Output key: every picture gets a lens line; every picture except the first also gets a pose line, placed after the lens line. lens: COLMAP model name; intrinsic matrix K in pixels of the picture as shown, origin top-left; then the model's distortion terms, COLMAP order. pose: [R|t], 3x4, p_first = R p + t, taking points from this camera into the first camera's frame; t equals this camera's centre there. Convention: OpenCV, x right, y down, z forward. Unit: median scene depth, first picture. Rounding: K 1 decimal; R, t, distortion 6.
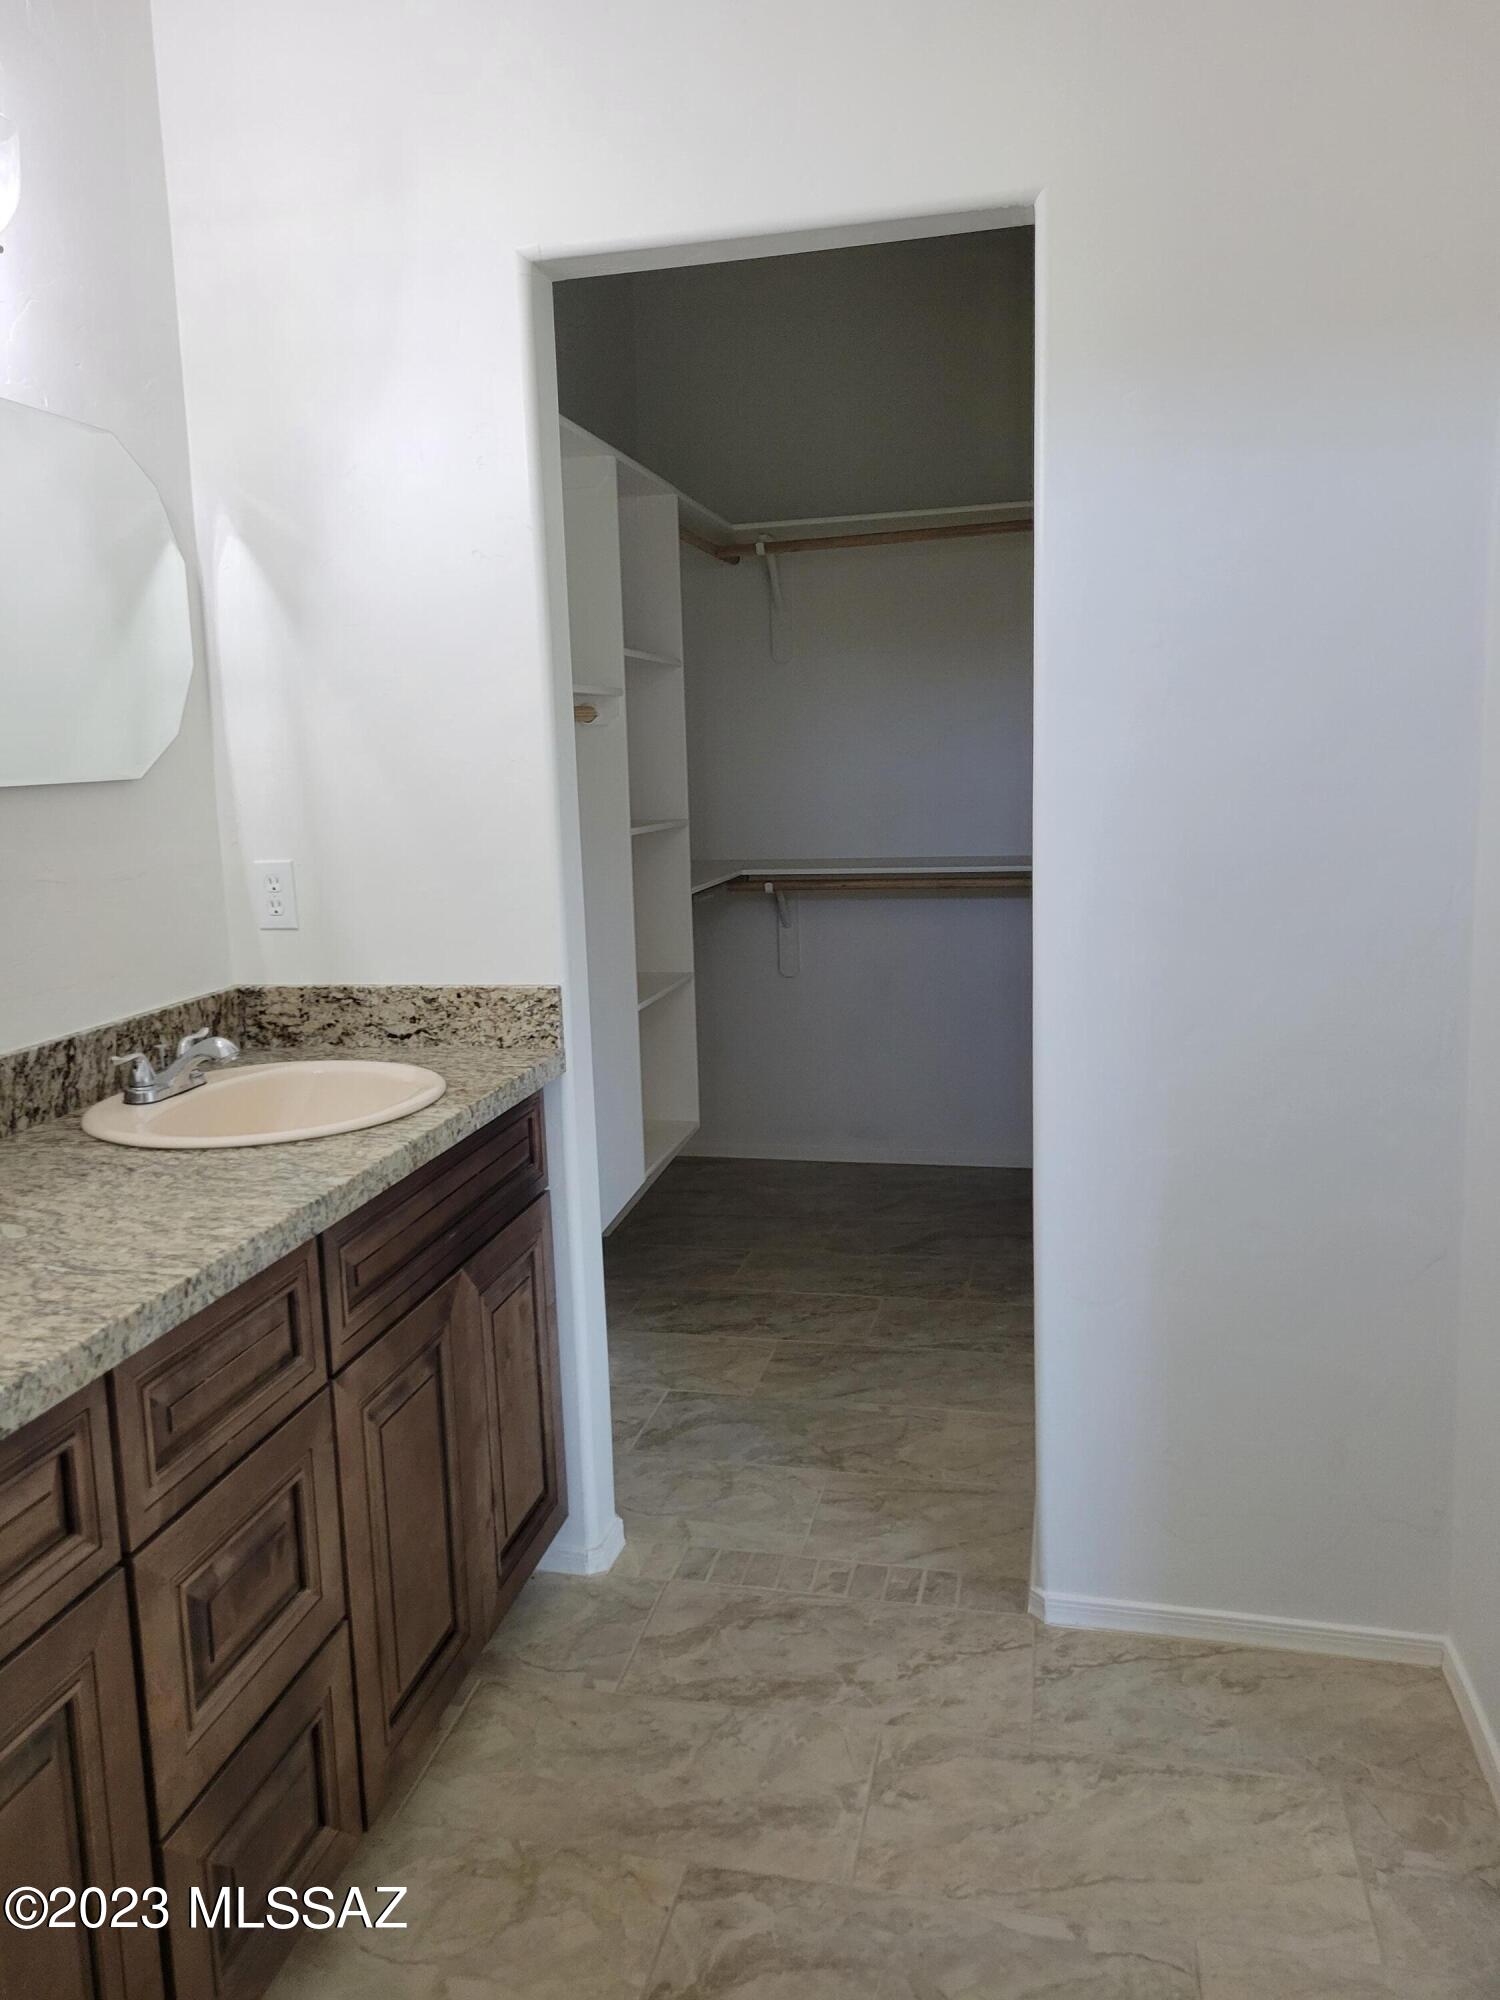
lens RADIAL K [[1497.0, 0, 732.7], [0, 1497.0, 1005.2], [0, 0, 1]] dist [0.052090, -0.034867]
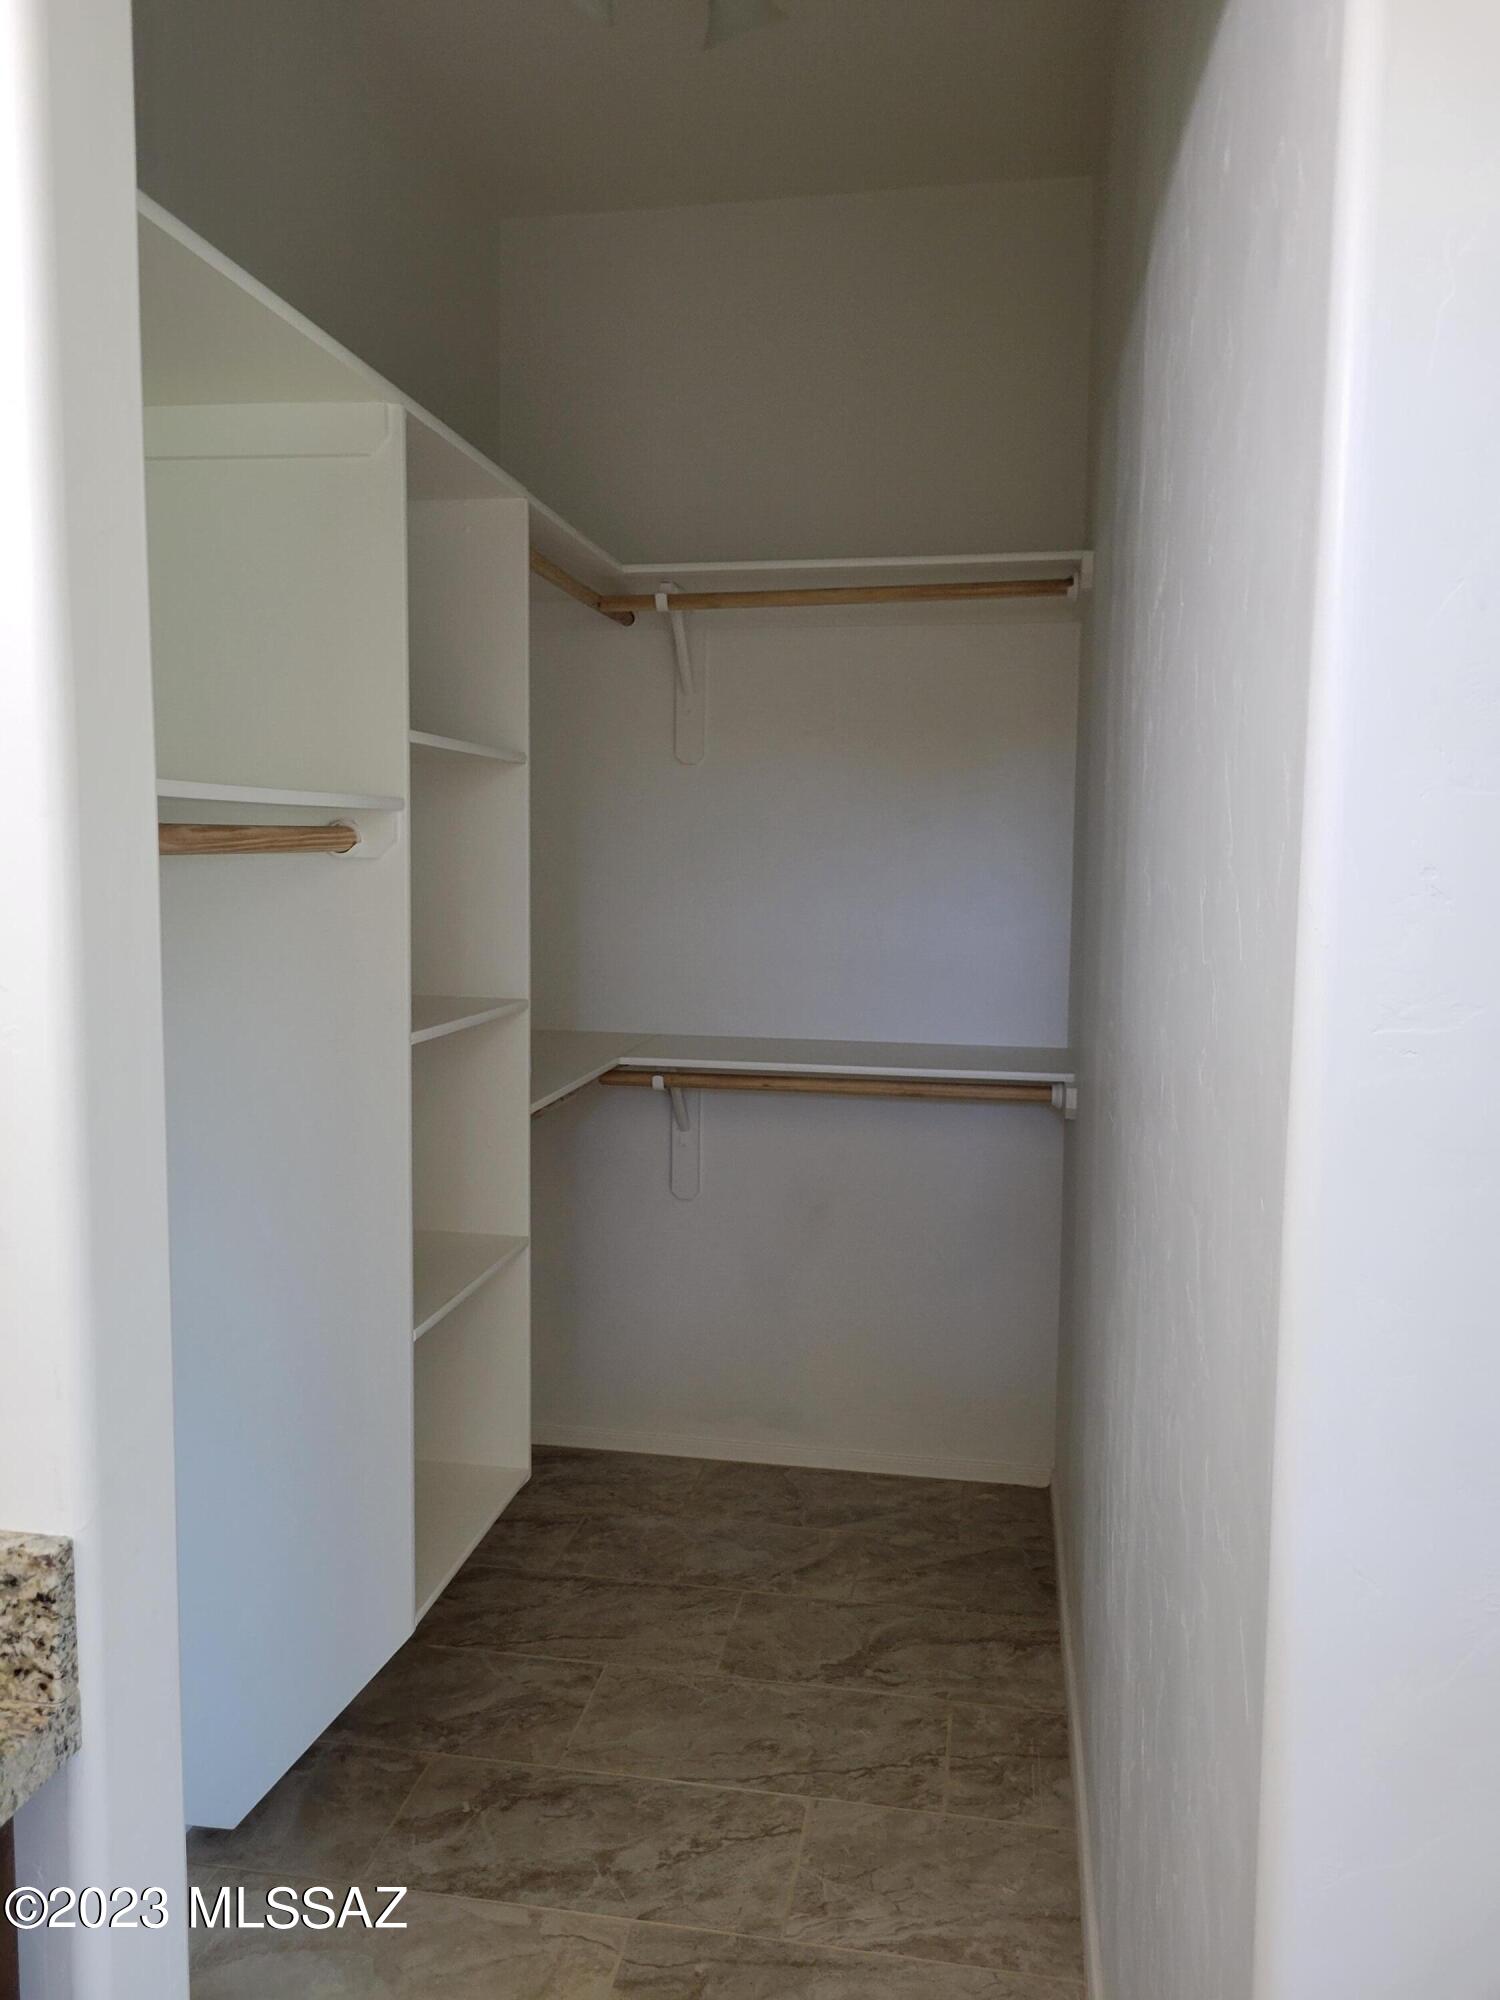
lens RADIAL K [[1497.0, 0, 755.8], [0, 1497.0, 999.9], [0, 0, 1]] dist [0.052090, -0.034867]
pose [[0.996732, 0.036639, 0.071996, 0.021060], [-0.031935, 0.997346, -0.065428, -0.086091], [-0.074202, 0.062915, 0.995257, 0.358317]]
